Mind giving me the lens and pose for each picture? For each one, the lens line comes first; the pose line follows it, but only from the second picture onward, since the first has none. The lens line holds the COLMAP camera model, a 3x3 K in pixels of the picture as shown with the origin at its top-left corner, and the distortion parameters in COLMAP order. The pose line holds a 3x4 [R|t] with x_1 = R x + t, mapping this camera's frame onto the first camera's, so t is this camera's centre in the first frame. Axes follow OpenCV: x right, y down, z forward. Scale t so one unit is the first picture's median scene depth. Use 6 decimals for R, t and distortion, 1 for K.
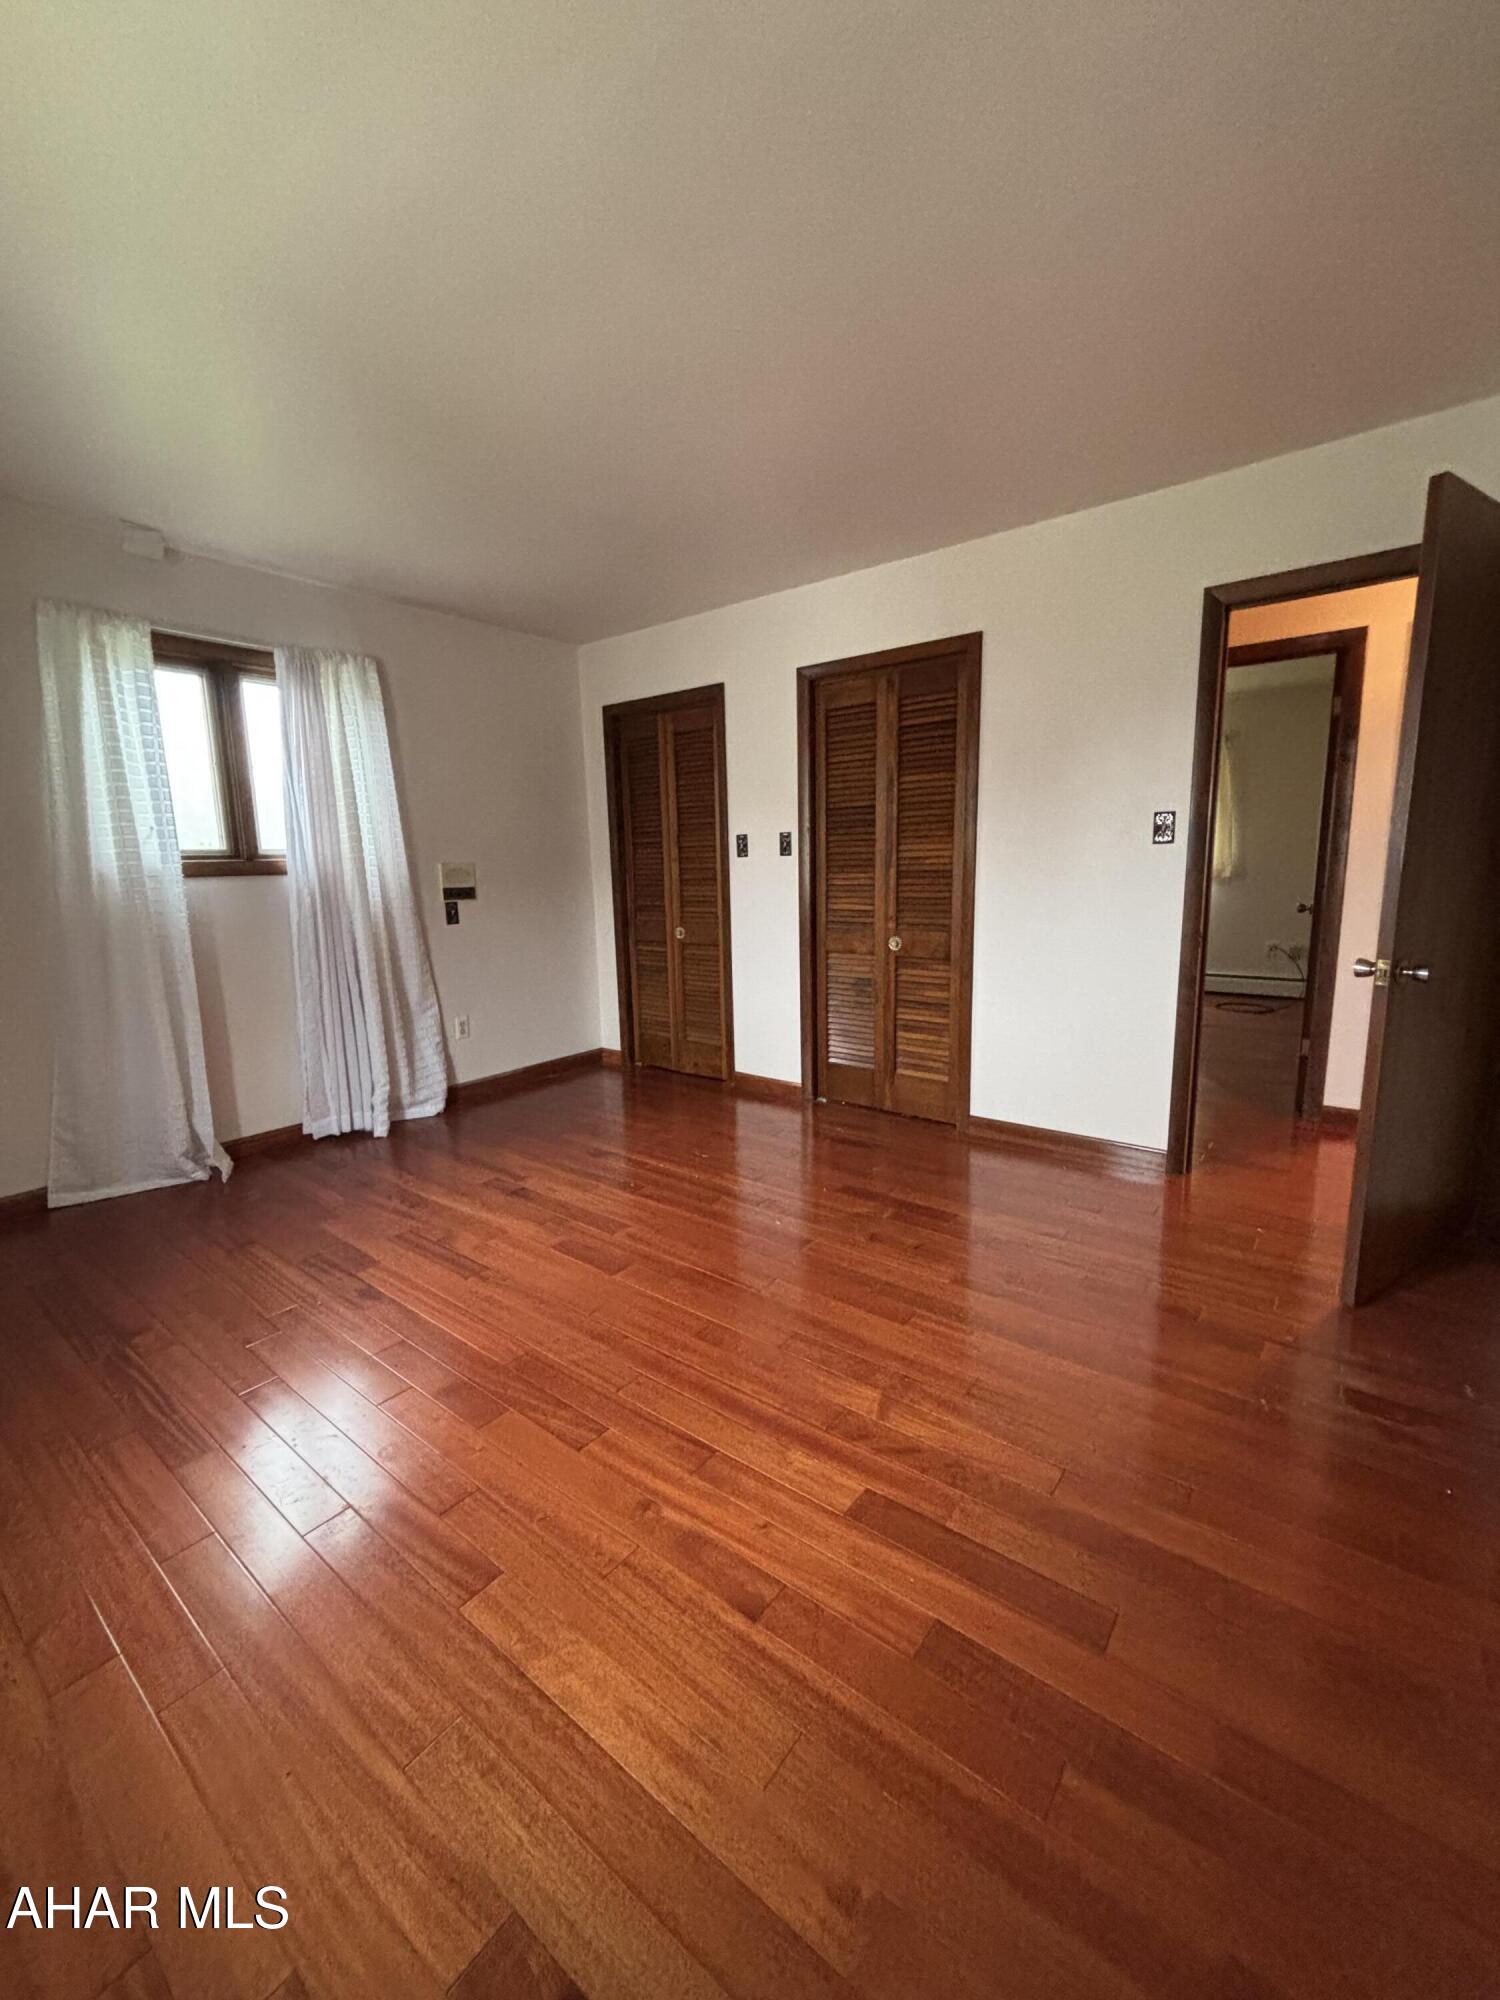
lens RADIAL K [[812.1, 0, 750.0], [0, 812.1, 1000.0], [0, 0, 1]] dist [-0.001456, -0.000107]
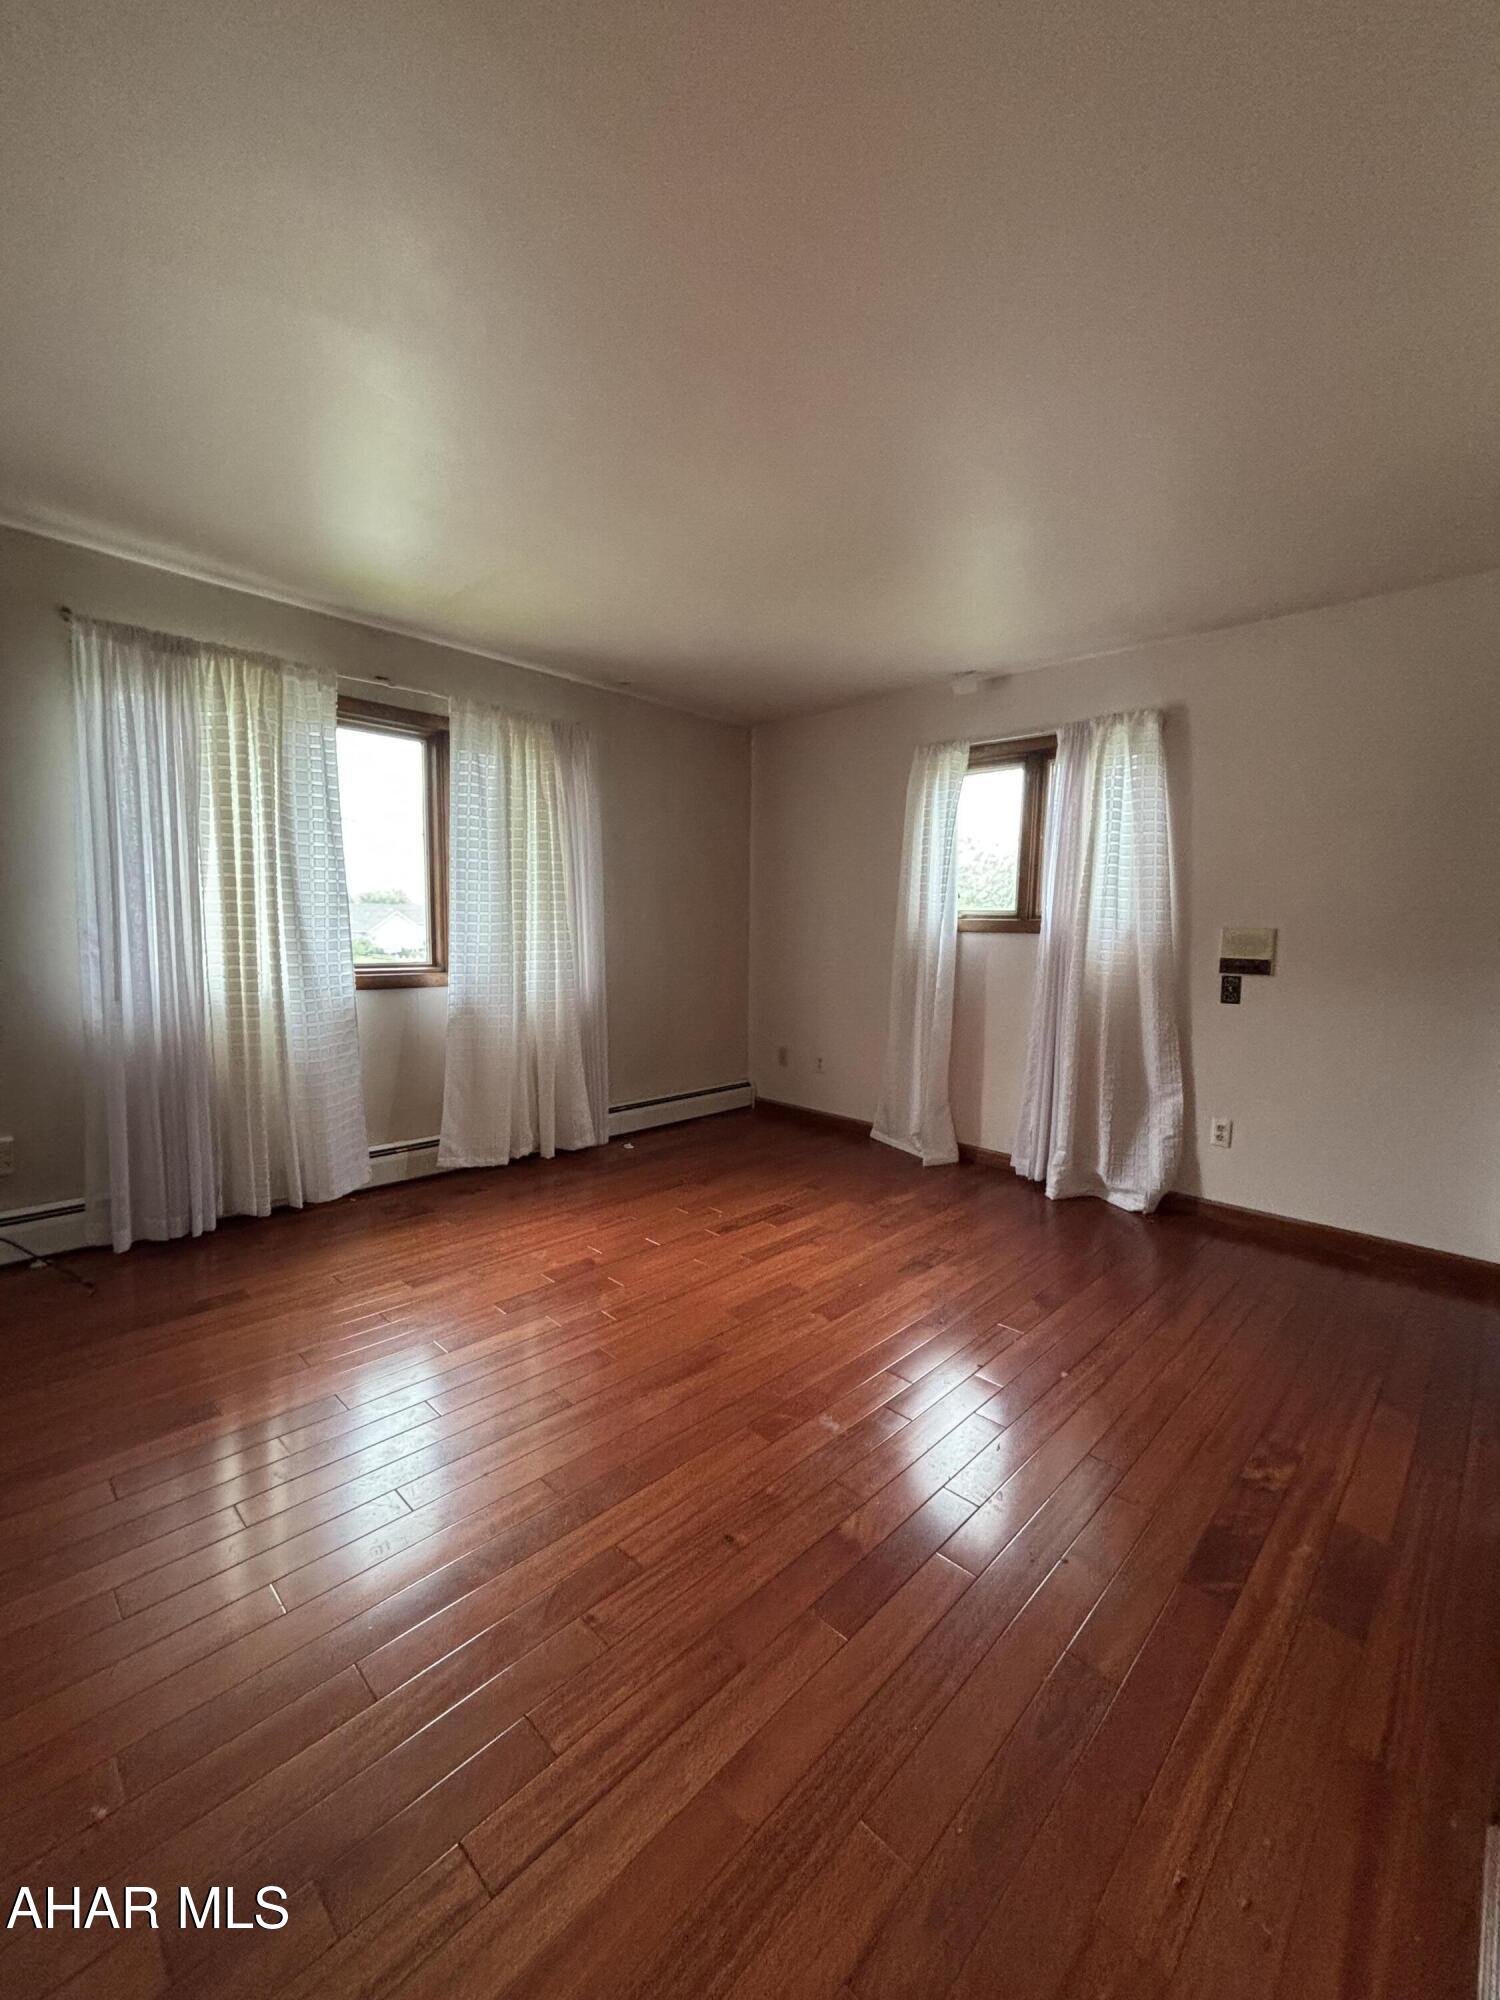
lens RADIAL K [[810.2, 0, 750.0], [0, 810.2, 1000.0], [0, 0, 1]] dist [0.001025, 0.000000]
pose [[-0.101311, 0.114579, -0.988235, 0.565959], [-0.183687, 0.974113, 0.131772, -0.137886], [0.977750, 0.194876, -0.077642, 0.715271]]
